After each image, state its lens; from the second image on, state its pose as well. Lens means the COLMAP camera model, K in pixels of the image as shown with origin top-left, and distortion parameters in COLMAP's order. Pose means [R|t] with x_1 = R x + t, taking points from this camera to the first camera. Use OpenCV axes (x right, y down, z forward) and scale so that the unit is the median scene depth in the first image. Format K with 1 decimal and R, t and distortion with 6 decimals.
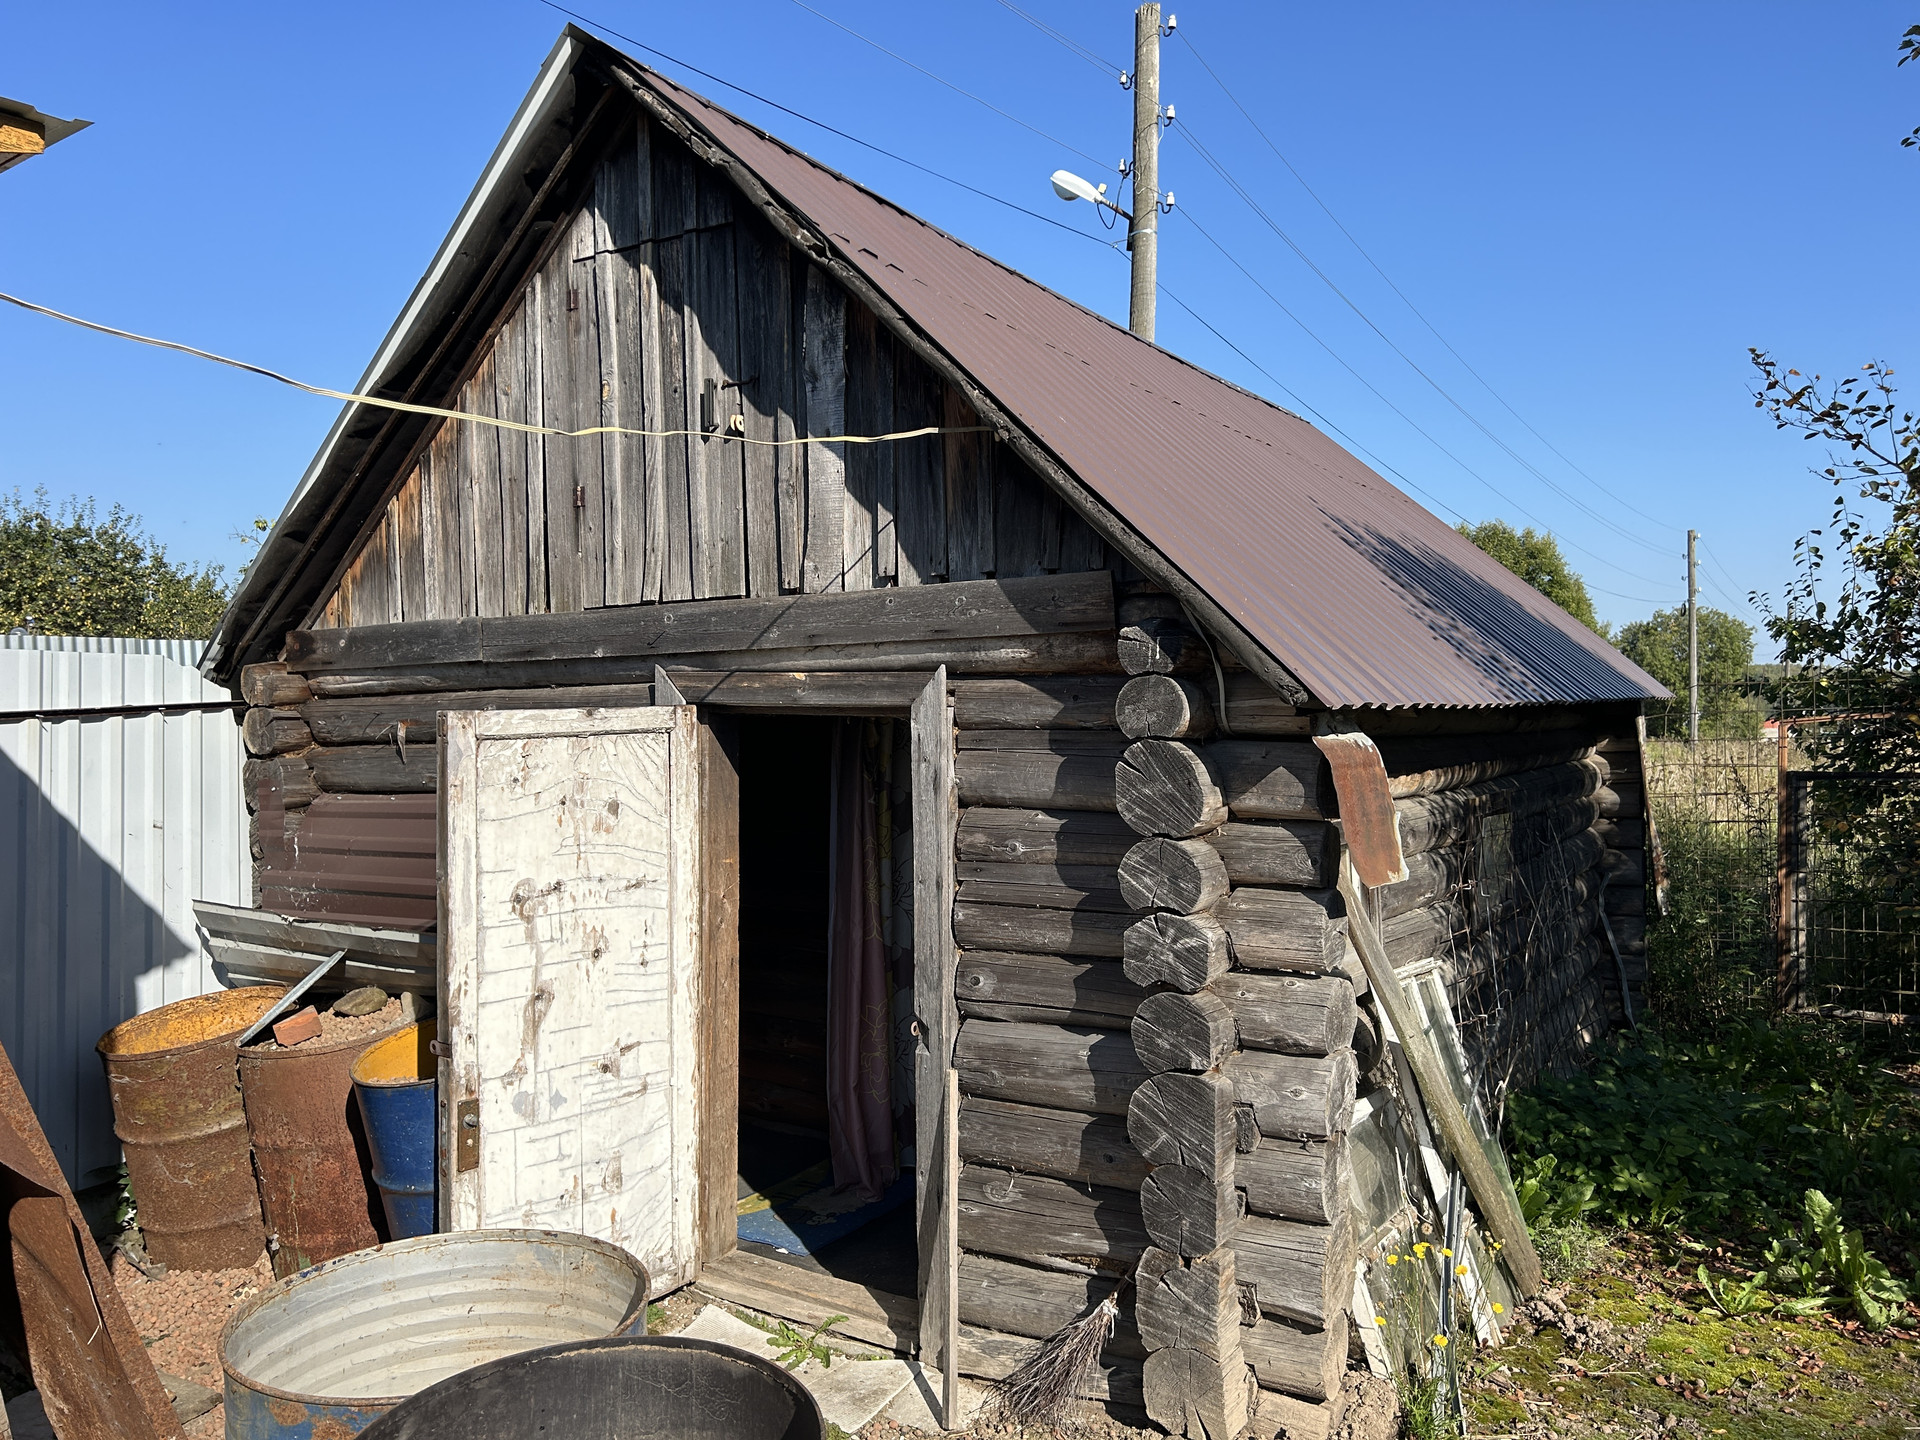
lens RADIAL K [[1451.7, 0, 969.4], [0, 1451.7, 707.2], [0, 0, 1]] dist [0.049394, -0.037111]
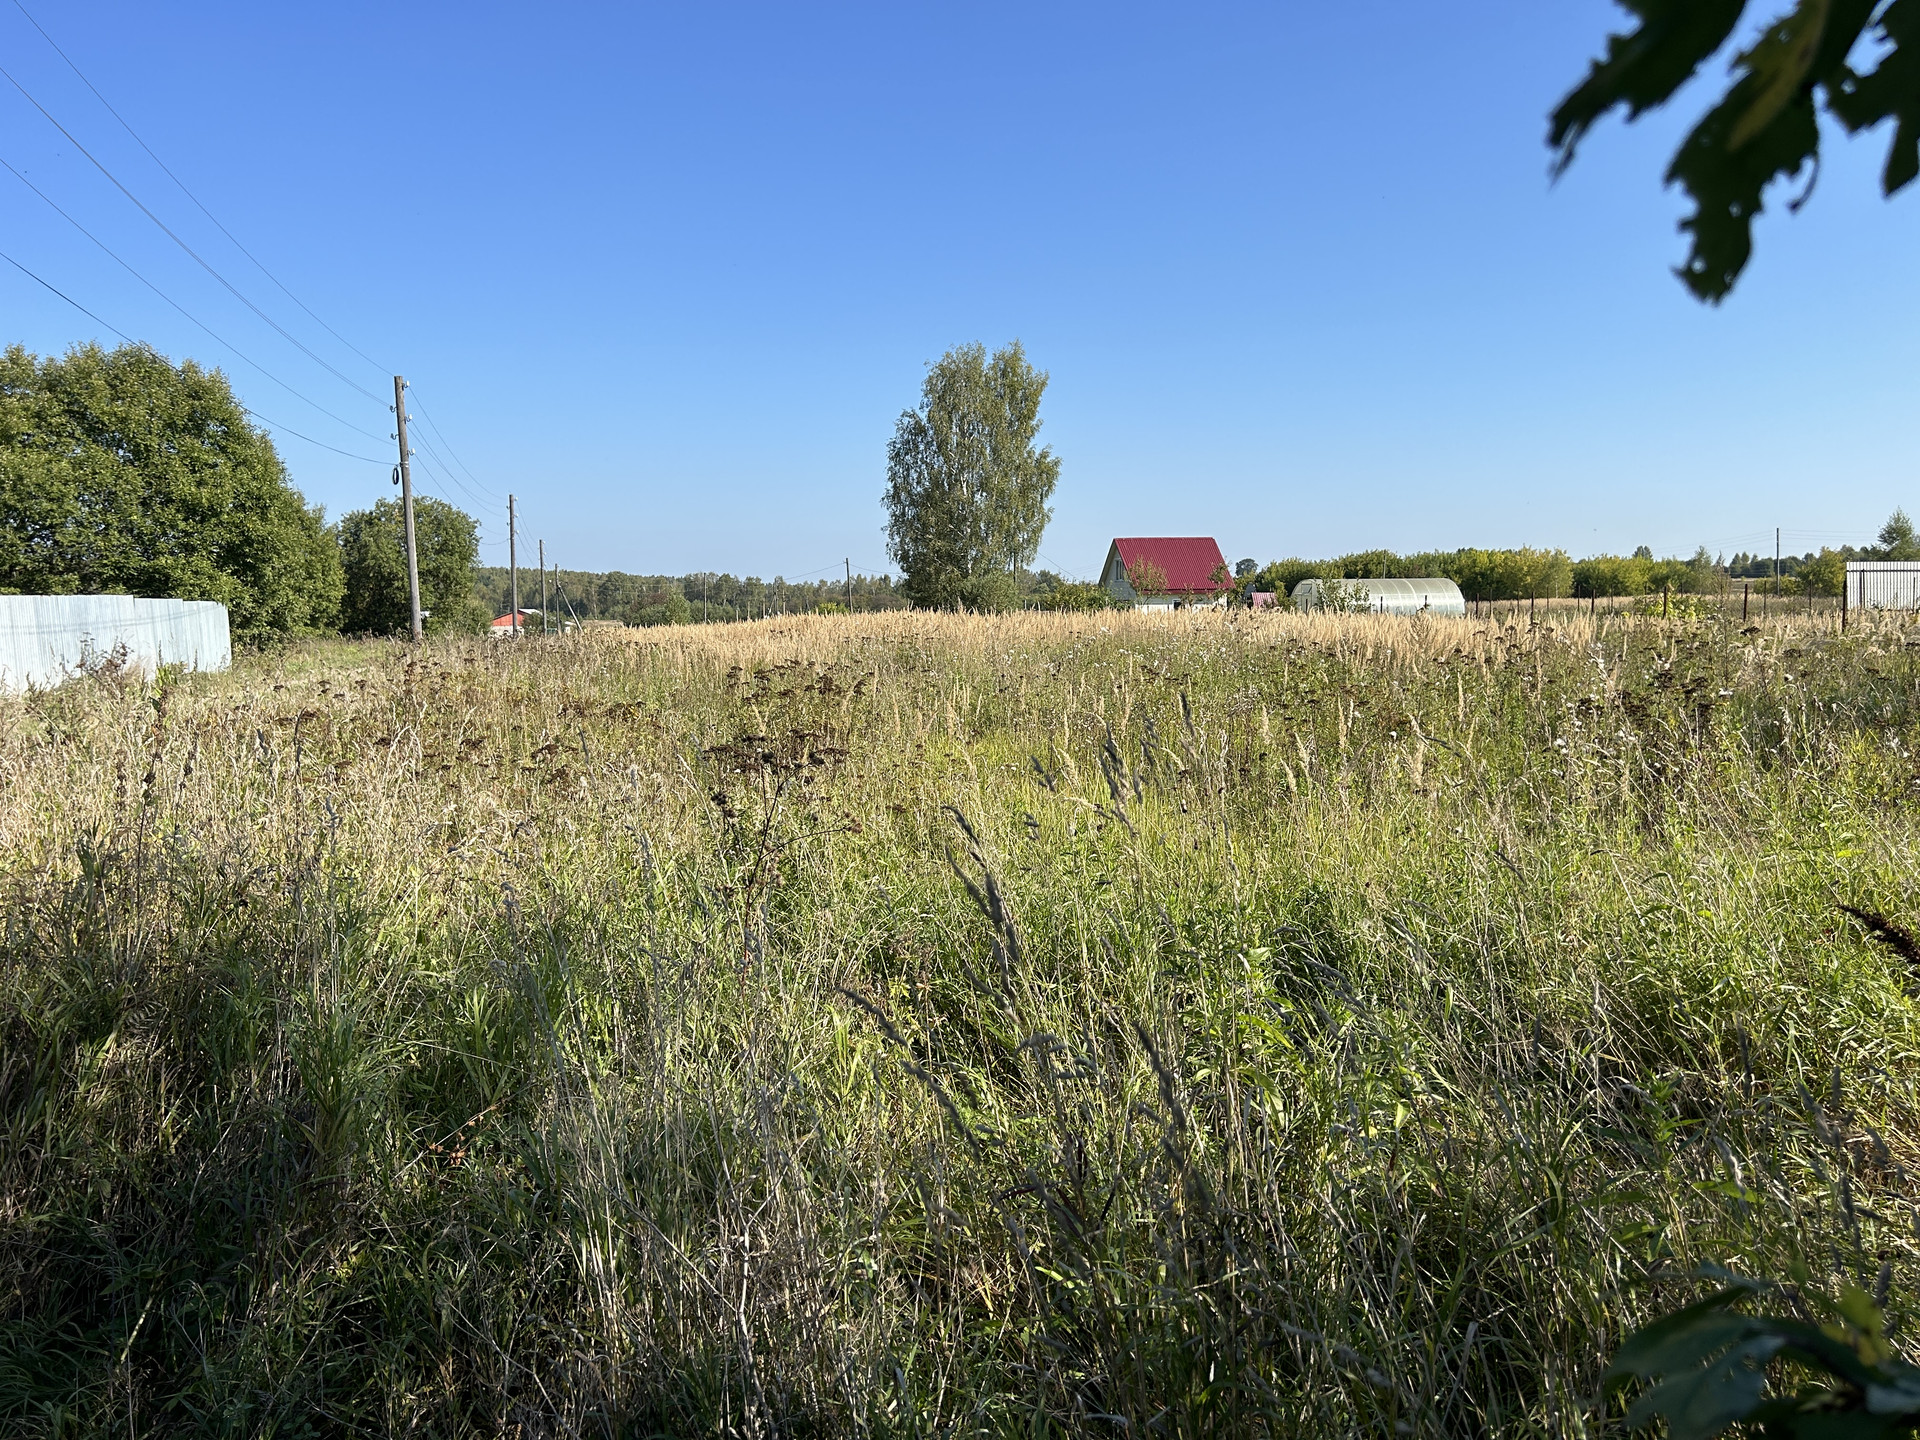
lens RADIAL K [[1451.7, 0, 966.9], [0, 1451.7, 723.1], [0, 0, 1]] dist [0.049394, -0.037111]
pose [[0.689005, -0.077546, 0.720596, 0.052420], [0.021981, 0.996038, 0.086170, 0.003355], [-0.724423, -0.043532, 0.687980, 0.098263]]
